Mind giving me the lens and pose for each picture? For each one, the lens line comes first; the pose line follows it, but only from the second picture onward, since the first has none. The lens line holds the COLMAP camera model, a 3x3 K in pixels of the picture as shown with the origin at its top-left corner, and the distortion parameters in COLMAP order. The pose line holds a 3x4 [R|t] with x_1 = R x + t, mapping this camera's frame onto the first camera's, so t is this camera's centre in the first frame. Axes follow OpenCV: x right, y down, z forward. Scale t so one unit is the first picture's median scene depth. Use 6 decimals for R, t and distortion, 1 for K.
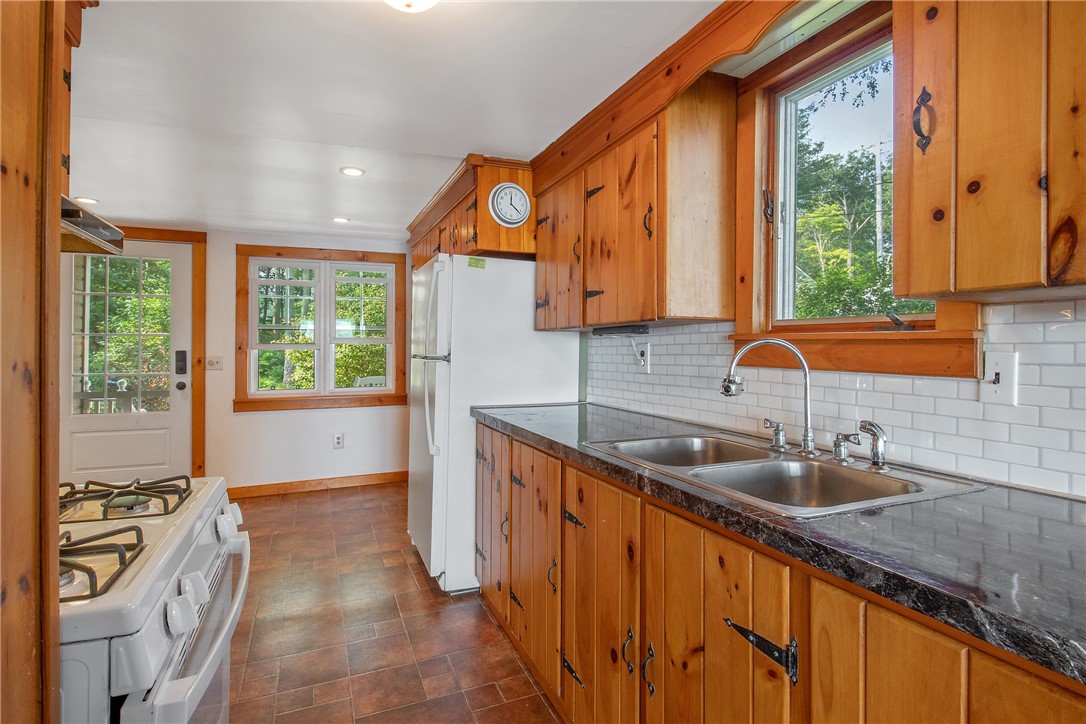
lens RADIAL K [[550.1, 0, 540.8], [0, 550.1, 341.2], [0, 0, 1]] dist [-0.007558, 0.002346]
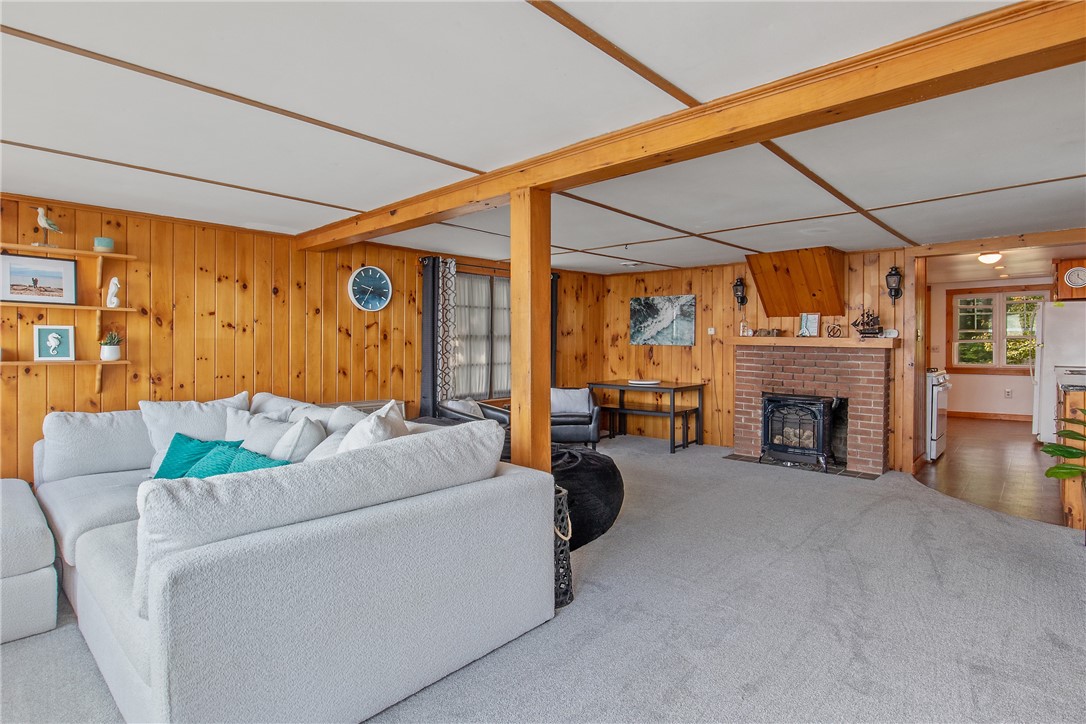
lens RADIAL K [[550.1, 0, 555.3], [0, 550.1, 349.6], [0, 0, 1]] dist [-0.007558, 0.002346]
pose [[0.435421, 0.008841, -0.900184, 0.639982], [0.013778, 0.999769, 0.016483, -0.011562], [0.900122, -0.019580, 0.435199, -1.182840]]
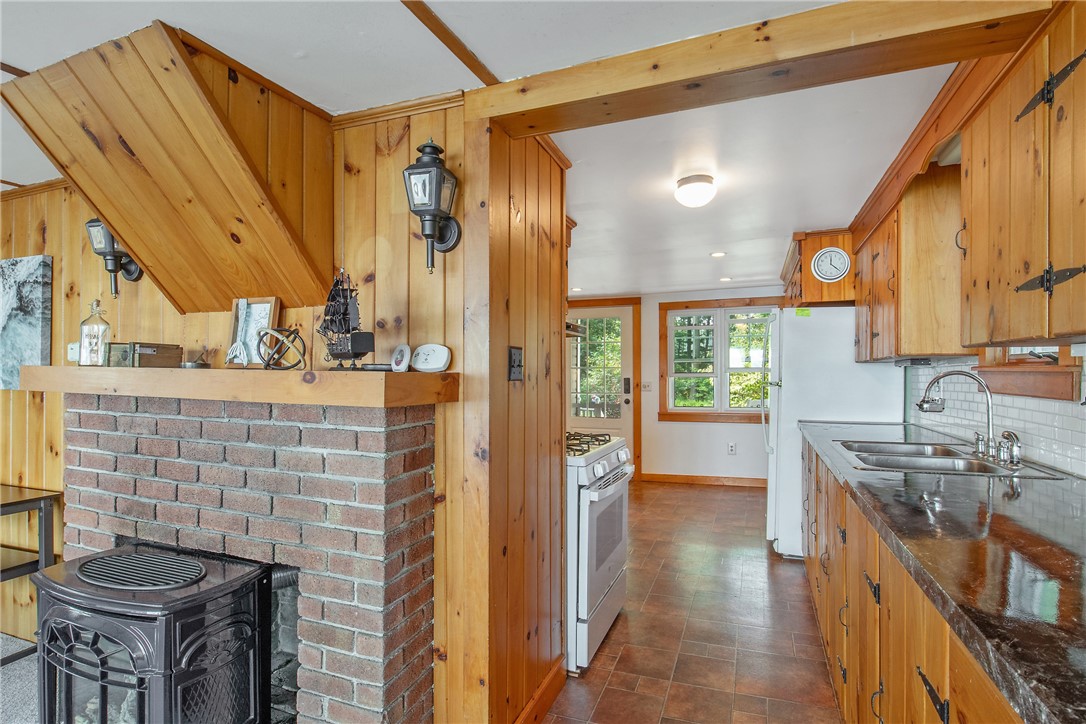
lens RADIAL K [[550.1, 0, 539.0], [0, 550.1, 377.5], [0, 0, 1]] dist [-0.007558, 0.002346]
pose [[0.719337, -0.000019, -0.694661, 0.211843], [0.012475, 0.999839, 0.012891, -0.006652], [0.694549, -0.017939, 0.719222, -0.242964]]
